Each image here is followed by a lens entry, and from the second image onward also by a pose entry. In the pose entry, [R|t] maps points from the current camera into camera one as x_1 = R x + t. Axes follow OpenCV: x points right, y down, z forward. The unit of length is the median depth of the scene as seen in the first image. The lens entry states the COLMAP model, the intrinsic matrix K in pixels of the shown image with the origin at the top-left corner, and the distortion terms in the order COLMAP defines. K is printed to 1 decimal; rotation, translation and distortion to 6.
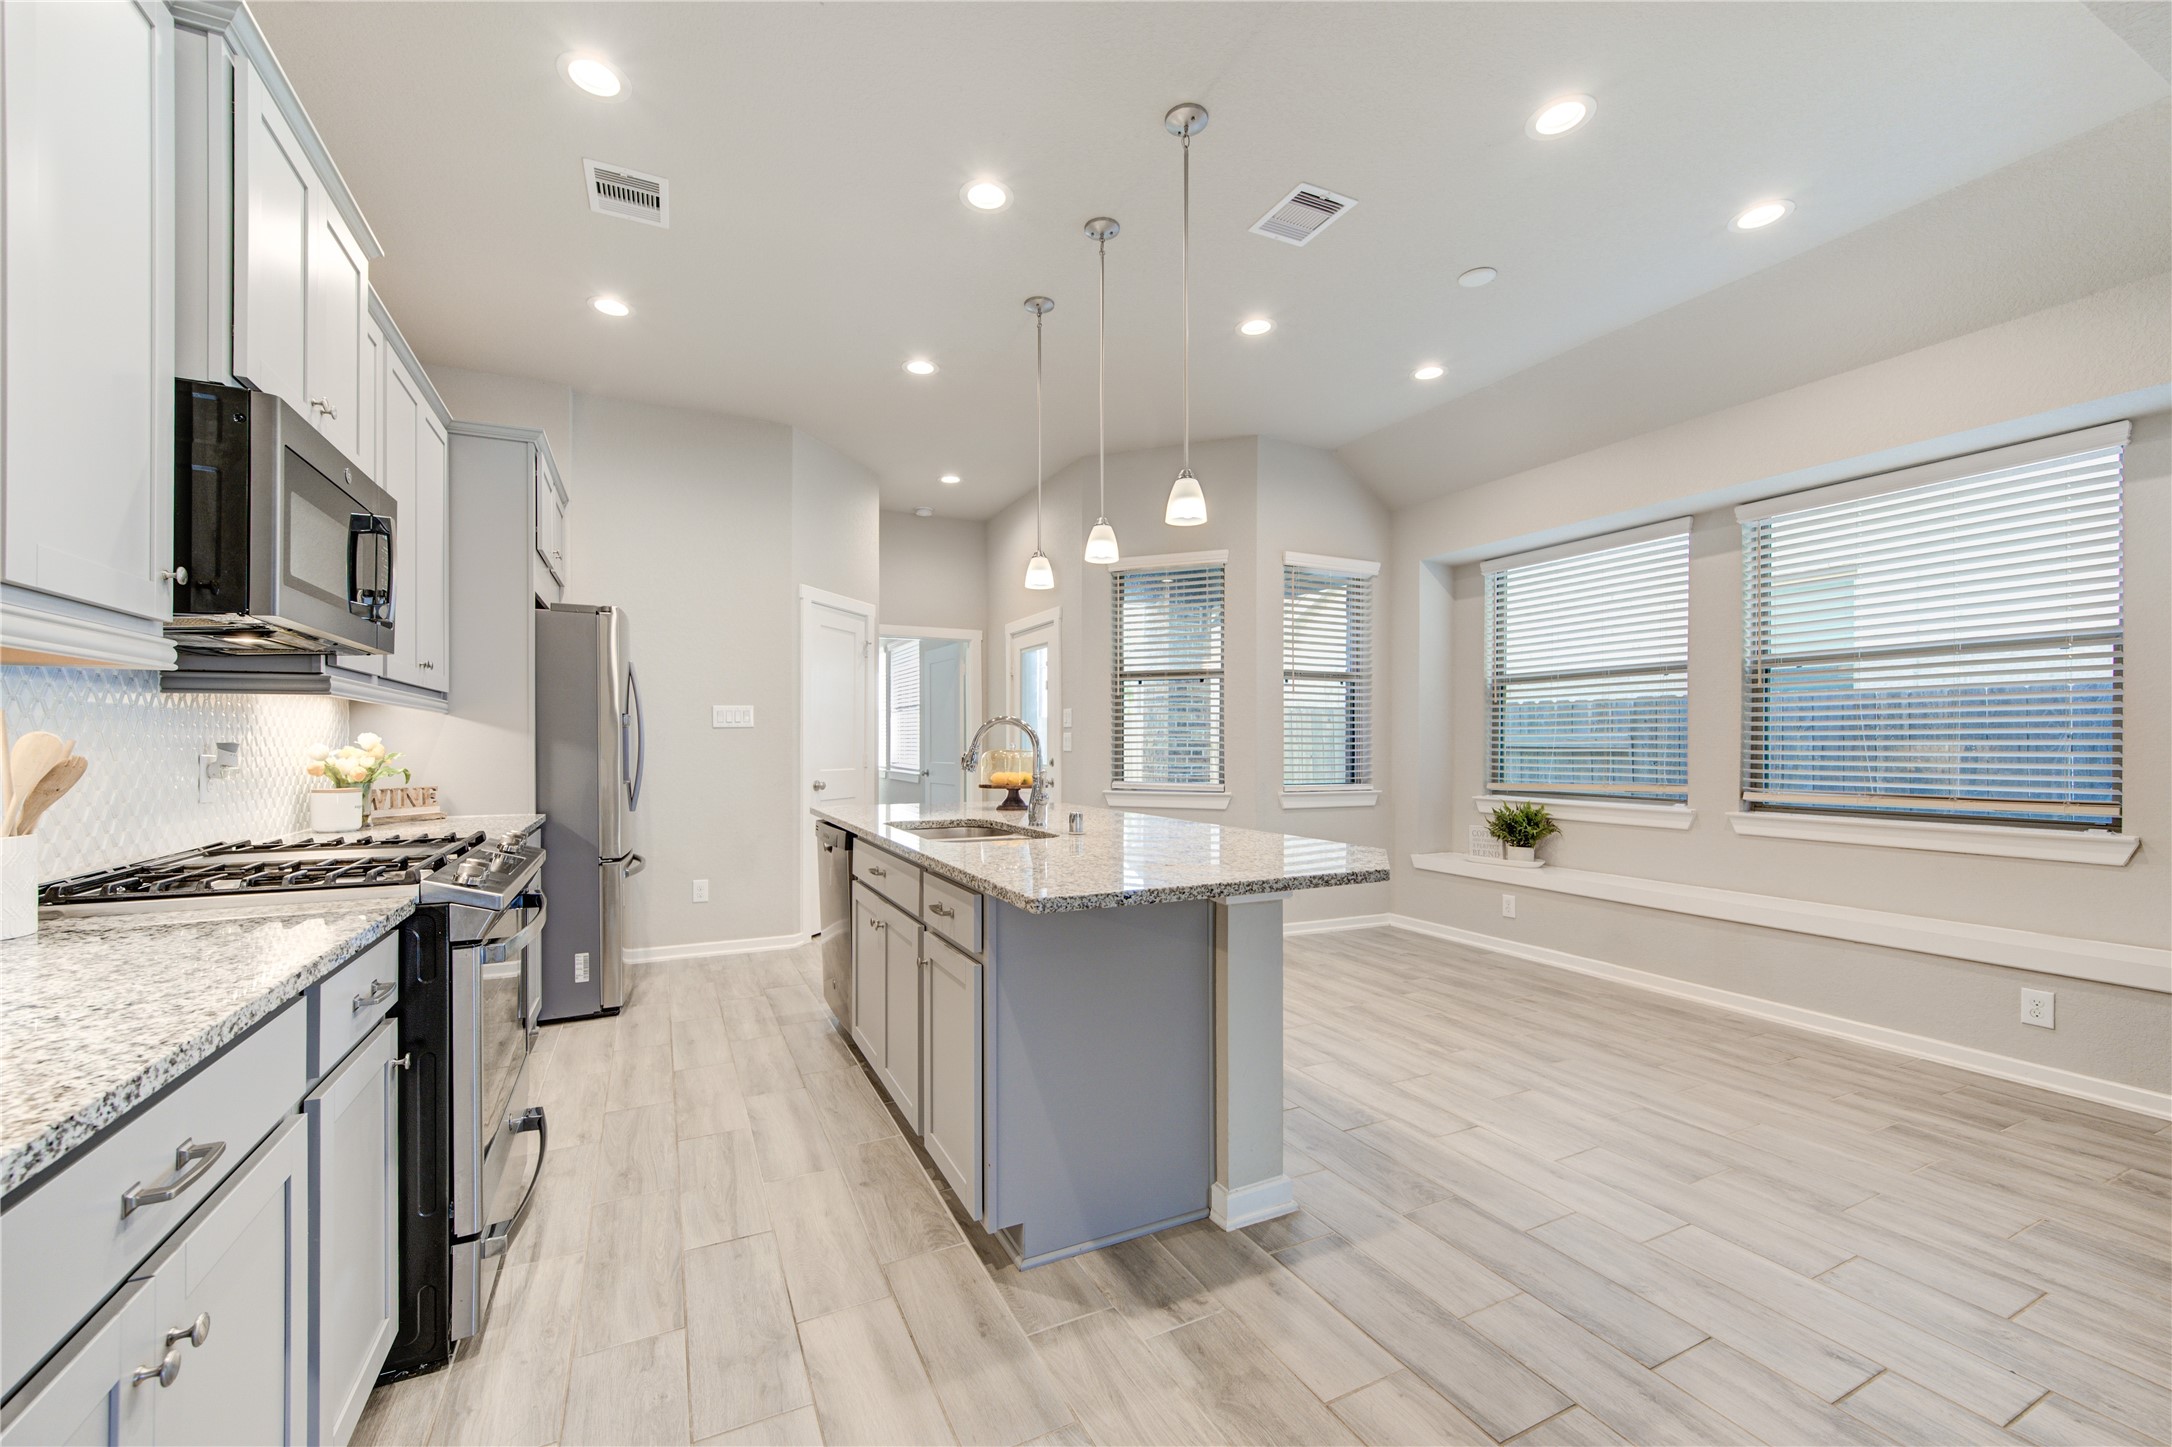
lens RADIAL K [[863.8, 0, 1077.6], [0, 863.8, 740.4], [0, 0, 1]] dist [0.001743, 0.000552]
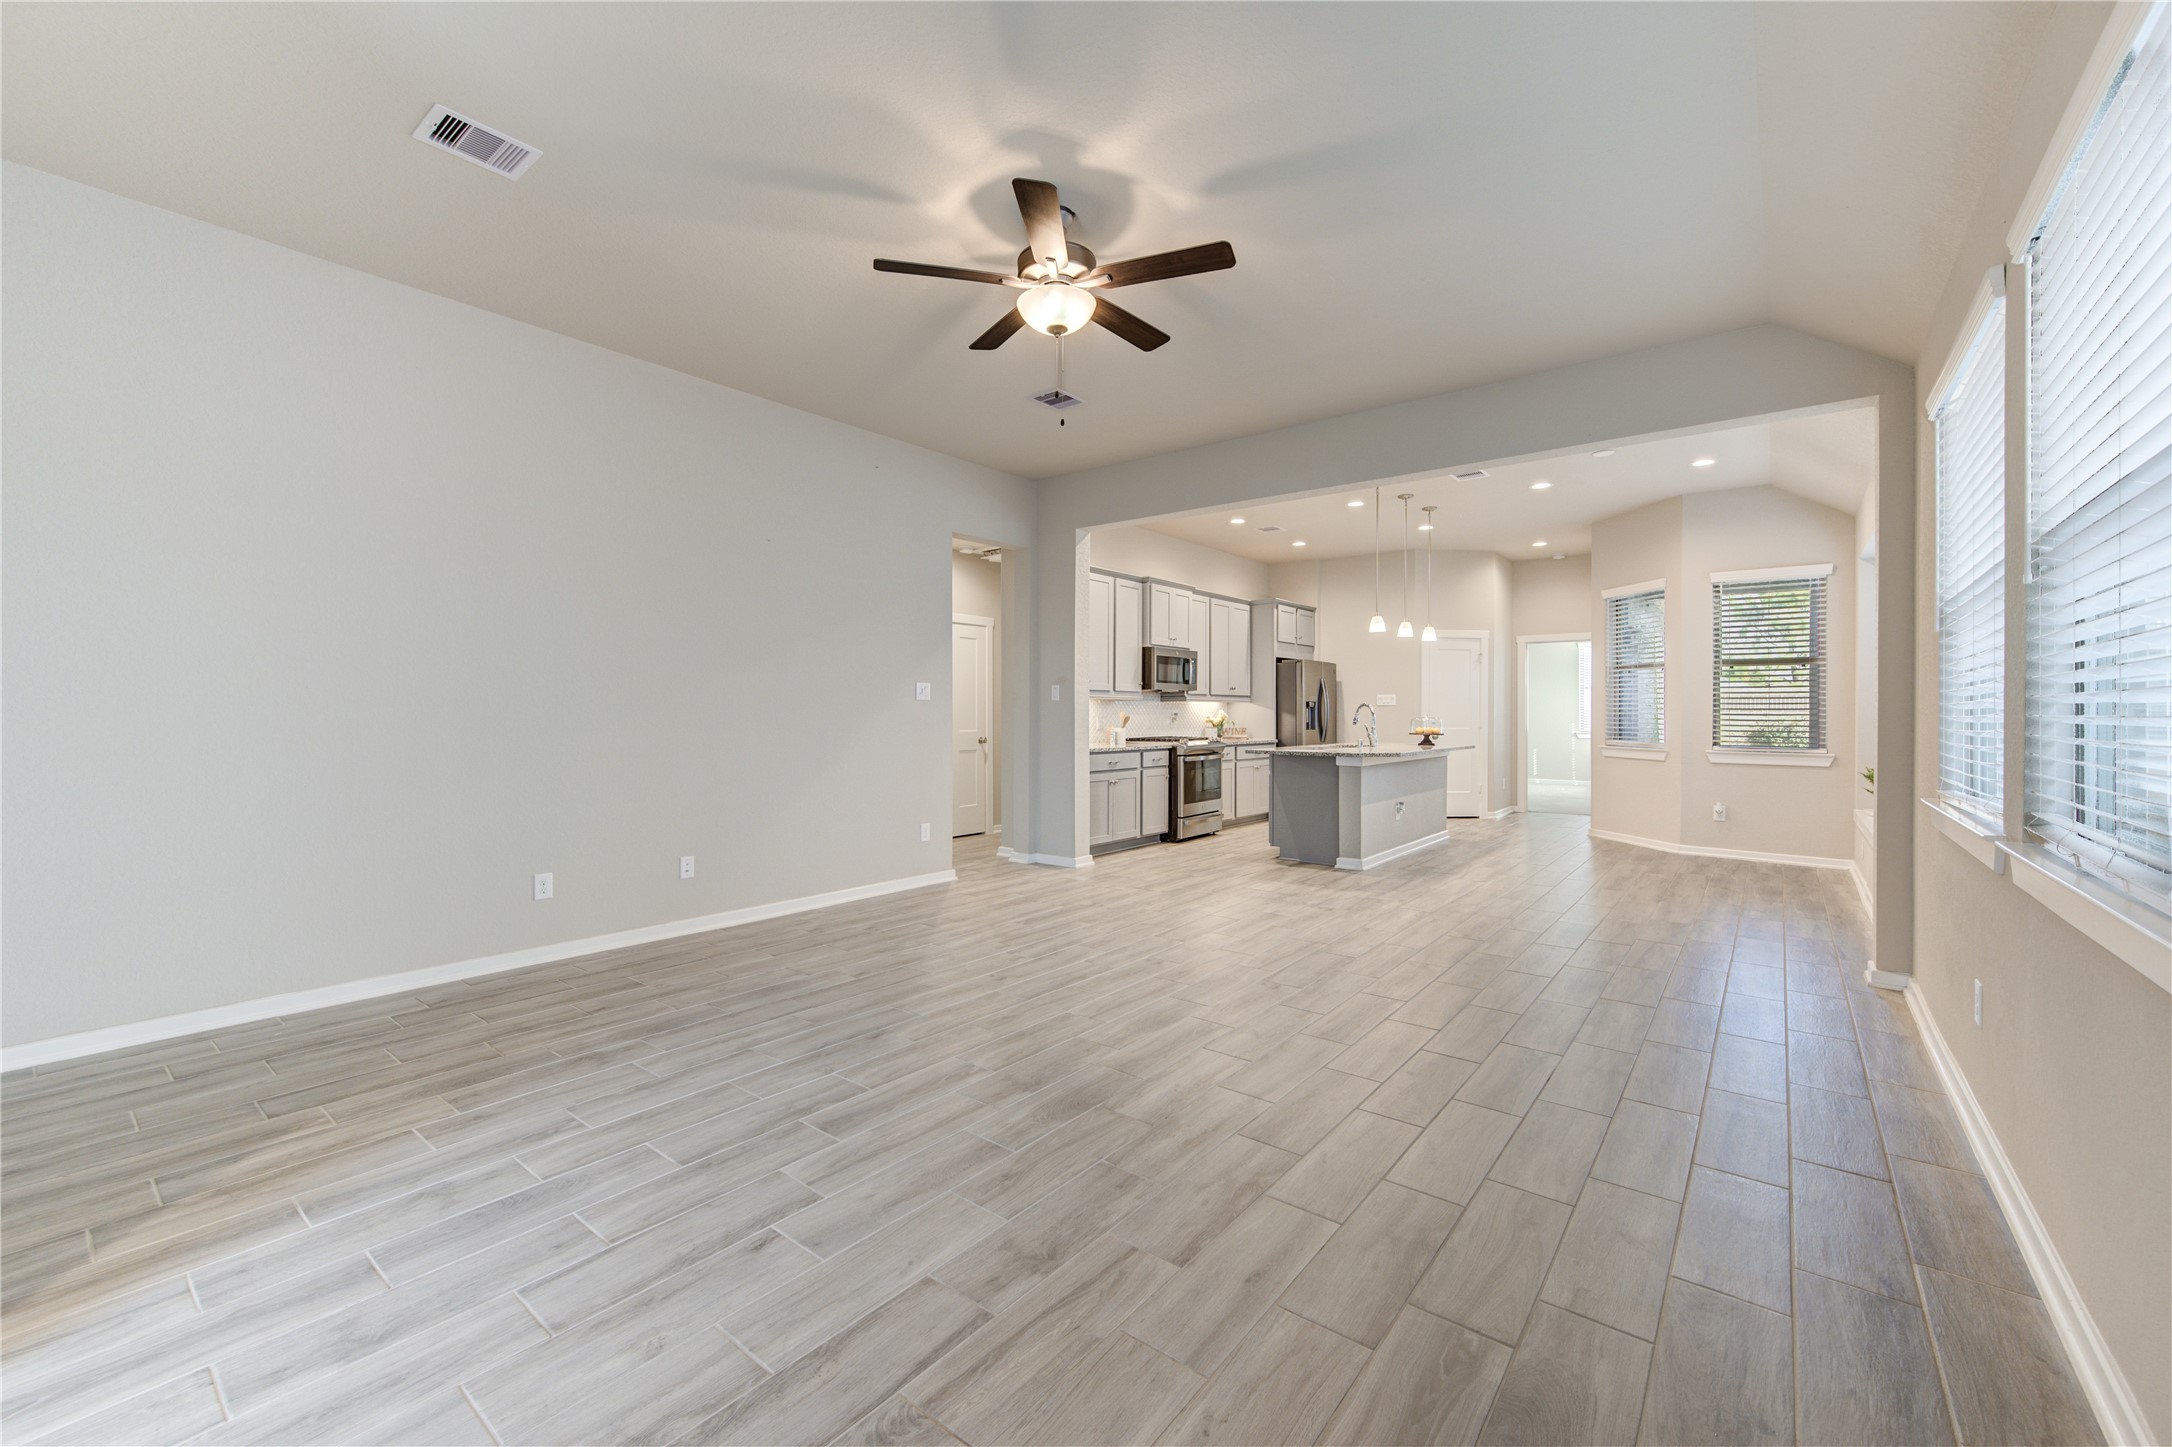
lens RADIAL K [[863.8, 0, 1080.5], [0, 863.8, 709.2], [0, 0, 1]] dist [0.001743, 0.000552]
pose [[0.426497, -0.002565, -0.904485, 1.692603], [0.000826, 0.999997, -0.002446, -0.003310], [0.904489, 0.000296, 0.426498, -0.765661]]
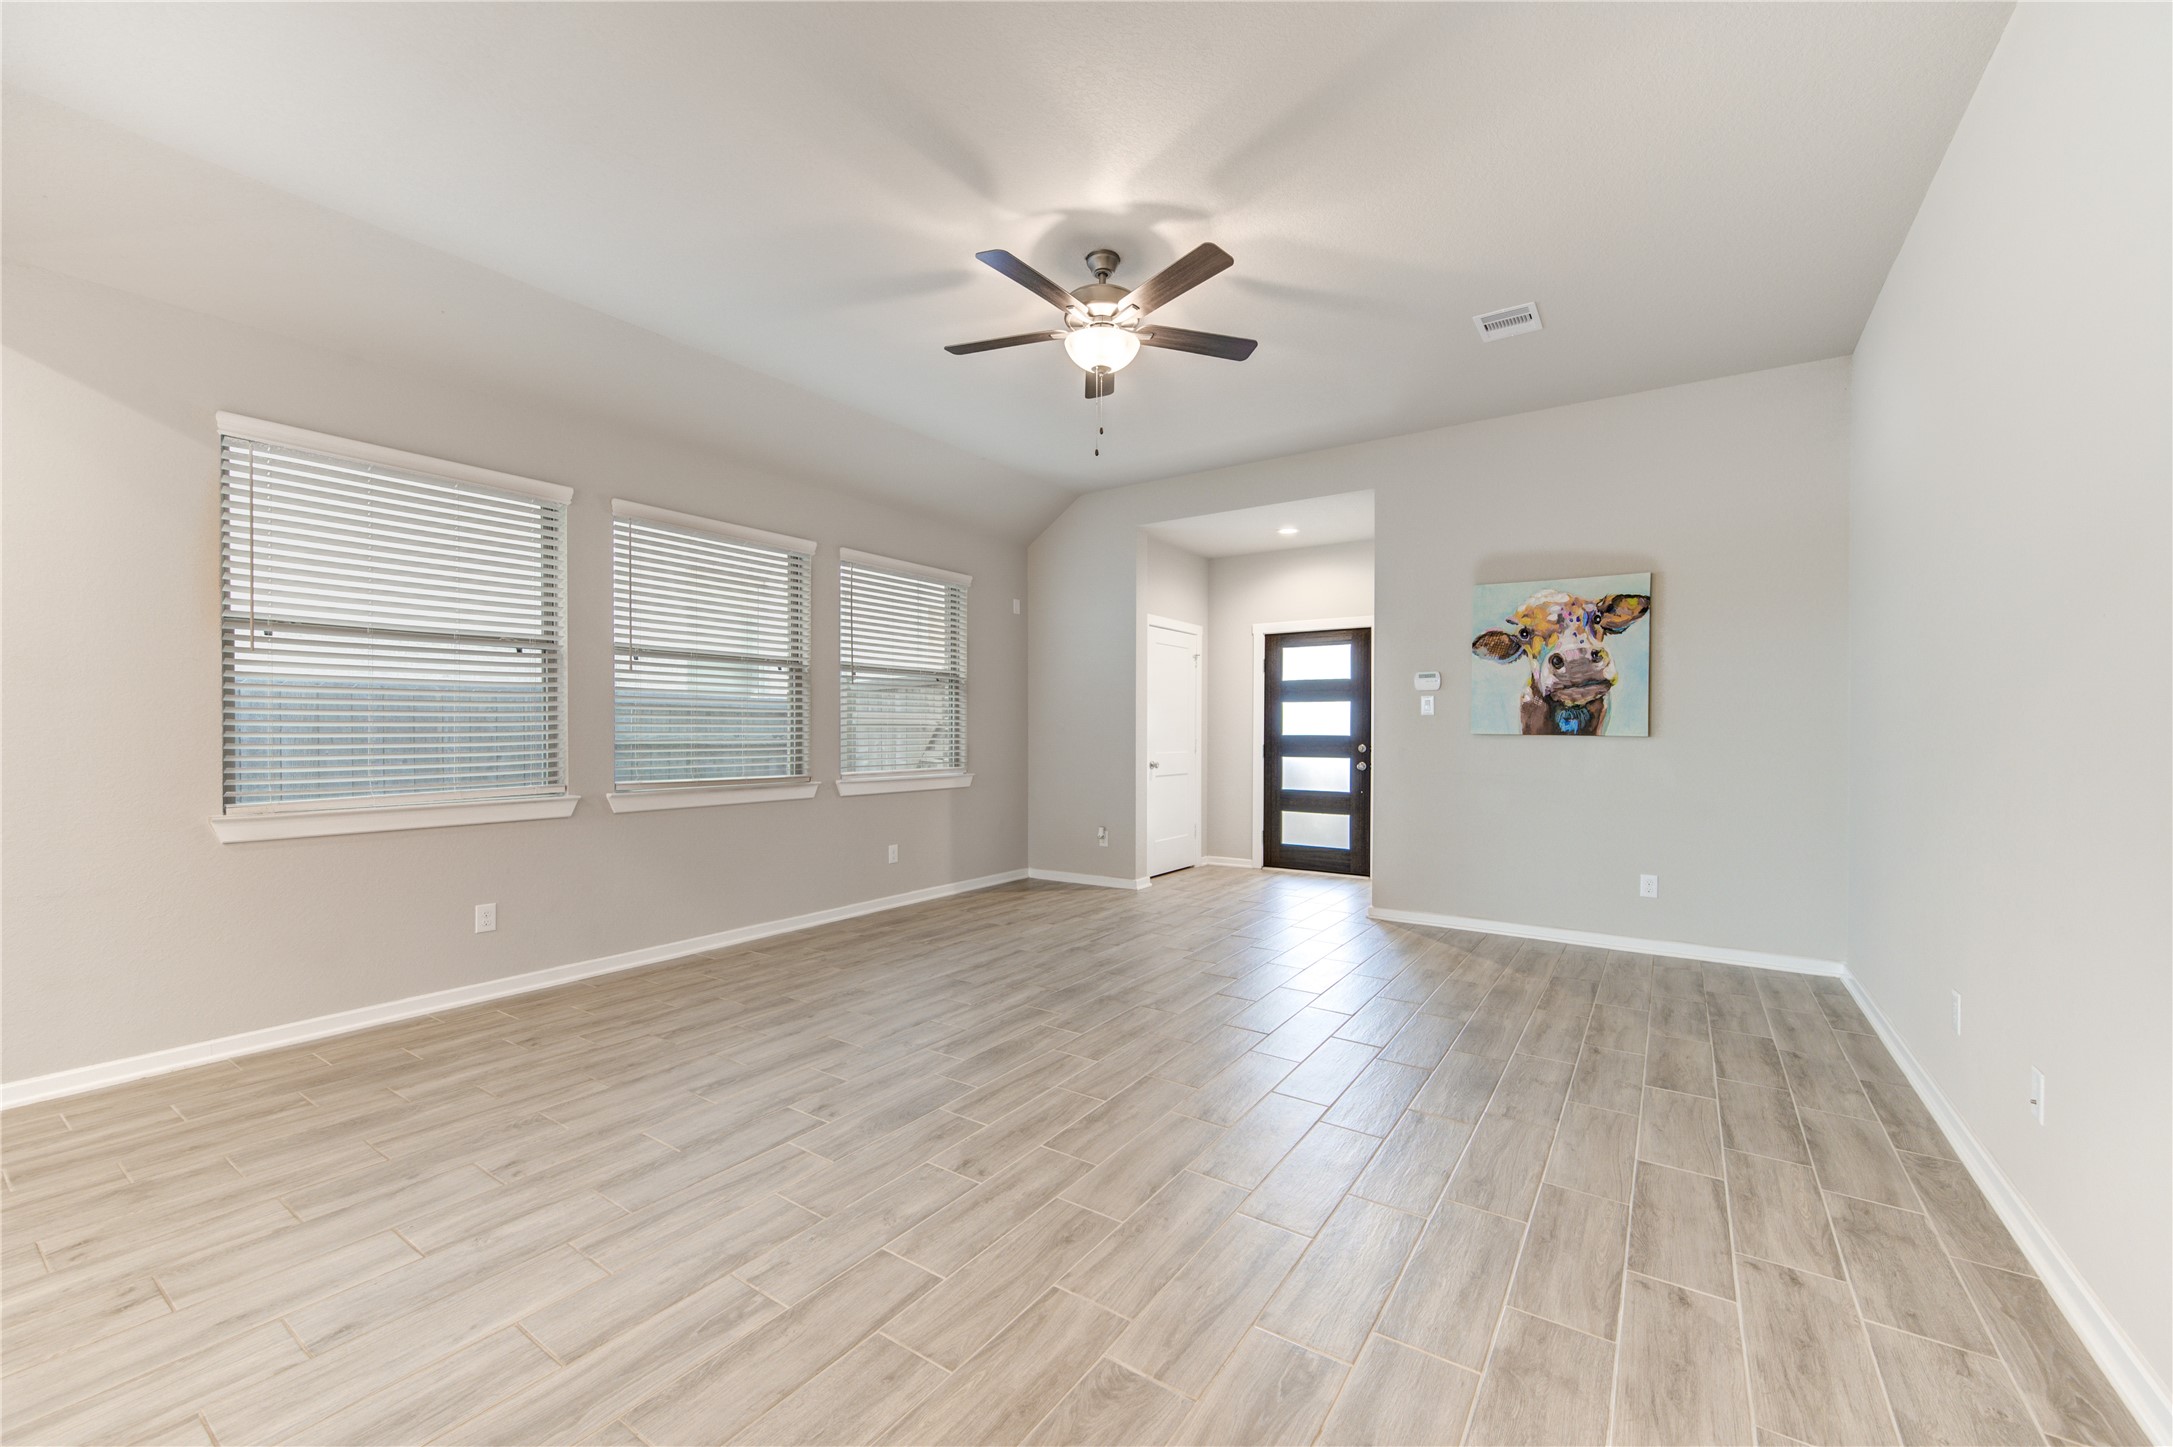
lens RADIAL K [[864.2, 0, 1072.3], [0, 864.2, 745.4], [0, 0, 1]] dist [0.001743, 0.000552]
pose [[-0.483240, -0.013134, 0.875389, -0.076228], [-0.001374, 0.999898, 0.014243, 0.000324], [-0.875487, 0.005680, -0.483208, 0.146310]]
